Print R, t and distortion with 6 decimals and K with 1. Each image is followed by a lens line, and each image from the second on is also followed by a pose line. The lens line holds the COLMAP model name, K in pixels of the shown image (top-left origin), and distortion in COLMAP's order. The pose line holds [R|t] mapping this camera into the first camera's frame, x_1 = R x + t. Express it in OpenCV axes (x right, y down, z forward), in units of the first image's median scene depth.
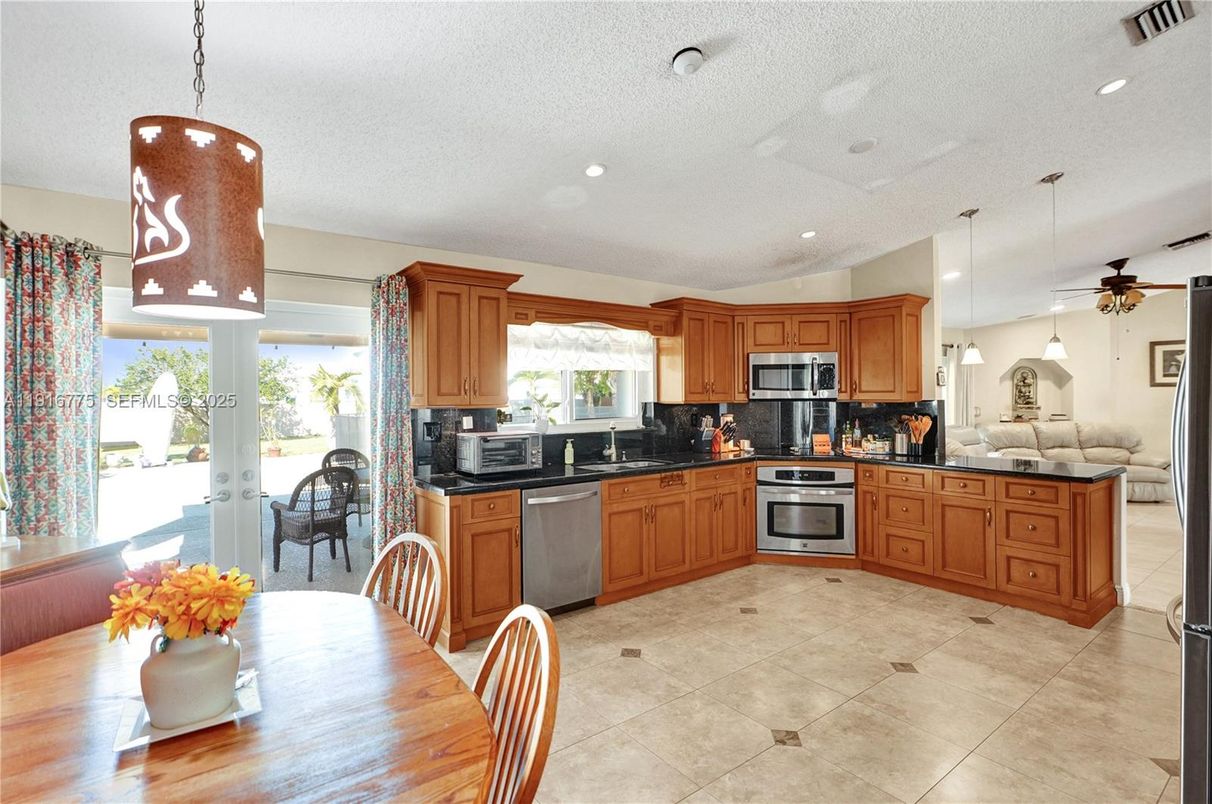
lens RADIAL K [[572.6, 0, 601.9], [0, 572.6, 396.2], [0, 0, 1]] dist [-0.001410, -0.000190]
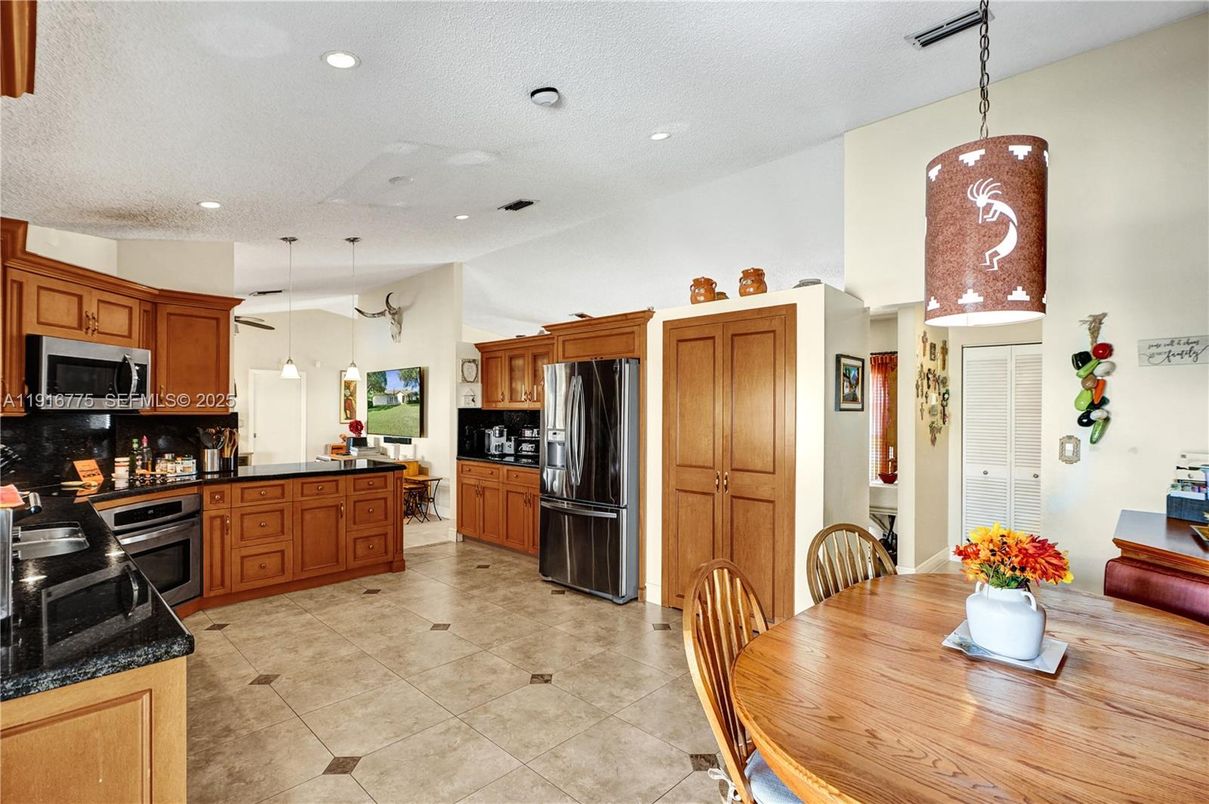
lens RADIAL K [[571.2, 0, 600.3], [0, 571.2, 411.0], [0, 0, 1]] dist [-0.001410, -0.000190]
pose [[-0.151657, 0.004645, 0.988422, -0.564414], [-0.003680, 0.999979, -0.005264, 0.009111], [-0.988426, -0.004436, -0.151637, 0.640278]]
